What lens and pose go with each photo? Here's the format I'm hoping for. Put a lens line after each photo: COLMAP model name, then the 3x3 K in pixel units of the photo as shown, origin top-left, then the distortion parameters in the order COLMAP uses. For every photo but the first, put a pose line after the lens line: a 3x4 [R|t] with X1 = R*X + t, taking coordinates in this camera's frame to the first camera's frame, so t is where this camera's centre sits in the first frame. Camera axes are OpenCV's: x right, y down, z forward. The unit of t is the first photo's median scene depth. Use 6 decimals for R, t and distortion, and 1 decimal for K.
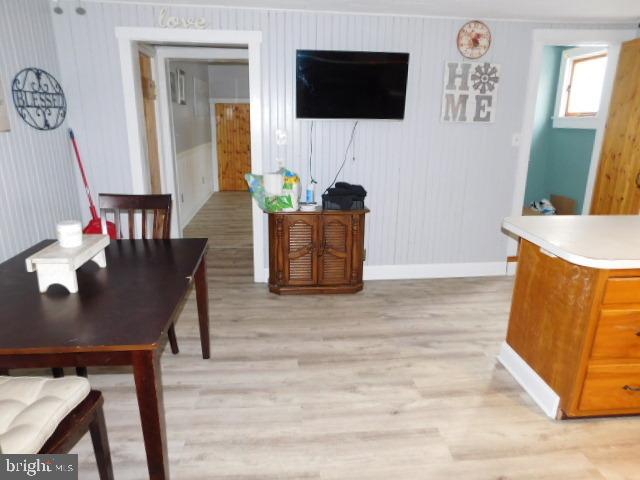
lens RADIAL K [[424.3, 0, 322.6], [0, 424.3, 240.7], [0, 0, 1]] dist [-0.045779, 0.027745]
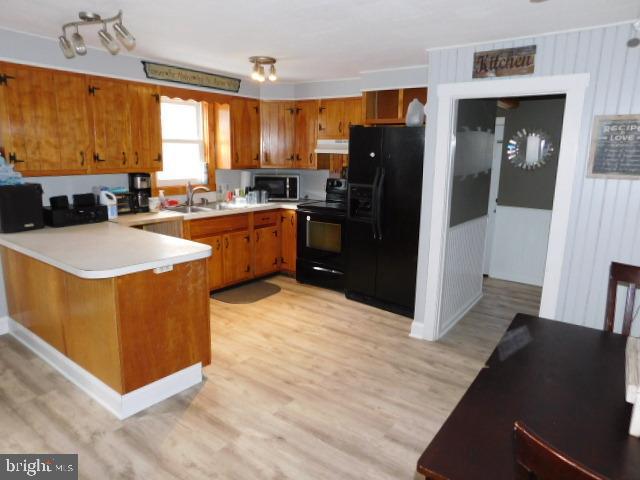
lens RADIAL K [[424.3, 0, 323.1], [0, 424.3, 239.6], [0, 0, 1]] dist [-0.045779, 0.027745]
pose [[-0.739399, -0.165619, 0.652578, -0.465768], [0.155076, 0.901315, 0.404455, -0.403348], [-0.655164, 0.400253, -0.640748, 1.311211]]
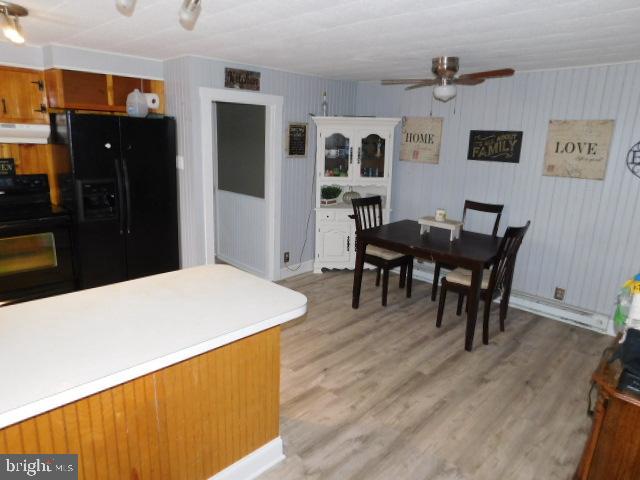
lens RADIAL K [[424.3, 0, 319.7], [0, 424.3, 238.4], [0, 0, 1]] dist [-0.045779, 0.027745]
pose [[-0.759666, 0.111324, -0.640714, 0.970456], [-0.228551, 0.876685, 0.423307, -0.524635], [0.608828, 0.468008, -0.640544, 1.577807]]
